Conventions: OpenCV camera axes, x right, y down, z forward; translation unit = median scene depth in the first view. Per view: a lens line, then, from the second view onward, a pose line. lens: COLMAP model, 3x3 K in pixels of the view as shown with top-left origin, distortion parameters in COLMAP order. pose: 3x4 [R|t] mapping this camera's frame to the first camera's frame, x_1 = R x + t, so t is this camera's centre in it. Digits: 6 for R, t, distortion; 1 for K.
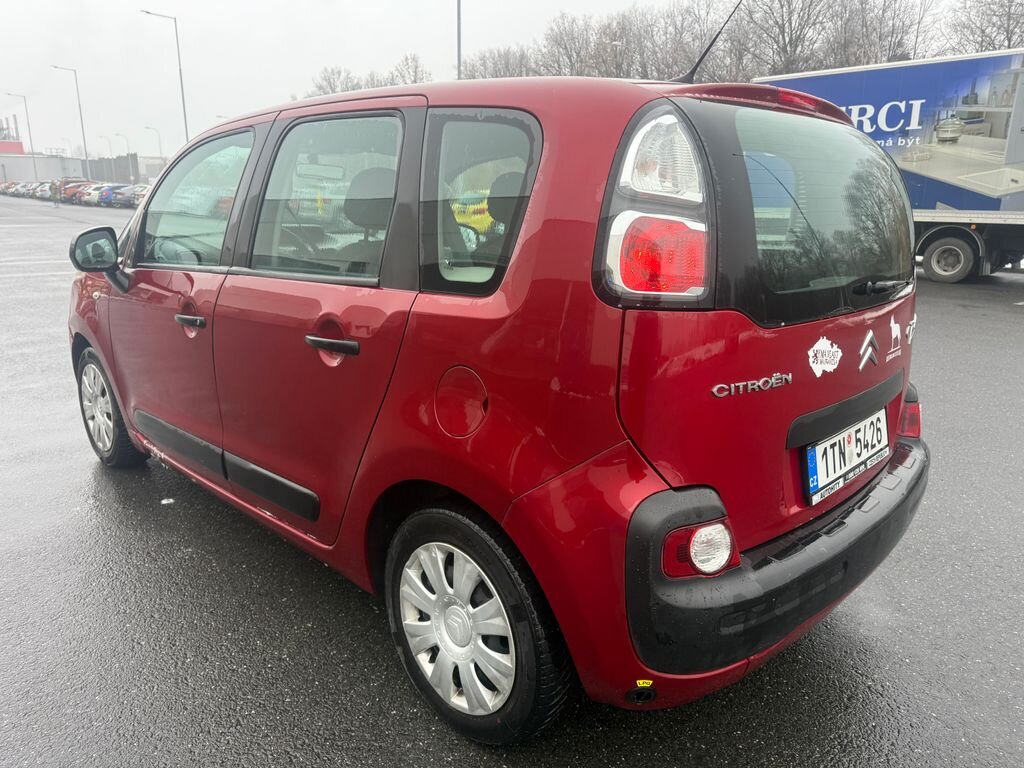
lens RADIAL K [[732.1, 0, 519.6], [0, 732.1, 381.9], [0, 0, 1]] dist [0.047226, -0.041533]
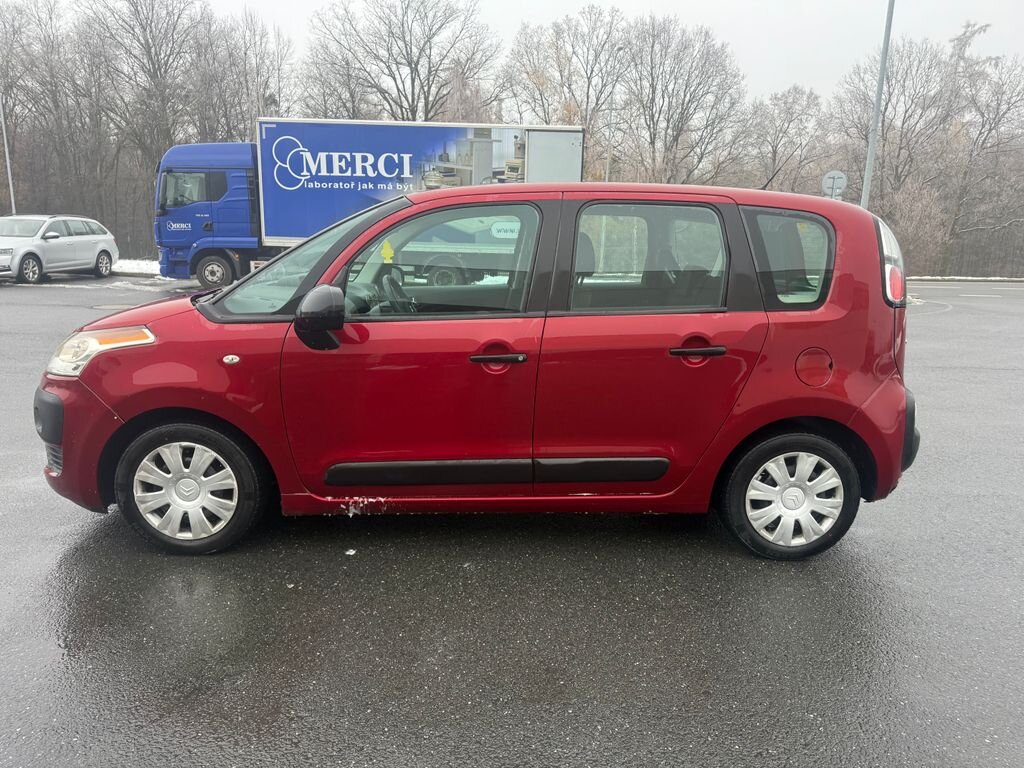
lens RADIAL K [[732.1, 0, 520.0], [0, 732.1, 390.4], [0, 0, 1]] dist [0.047226, -0.041533]
pose [[0.686513, -0.148874, 0.711714, -0.277069], [0.163192, 0.985391, 0.048708, -0.018443], [-0.708568, 0.082707, 0.700779, 0.032386]]
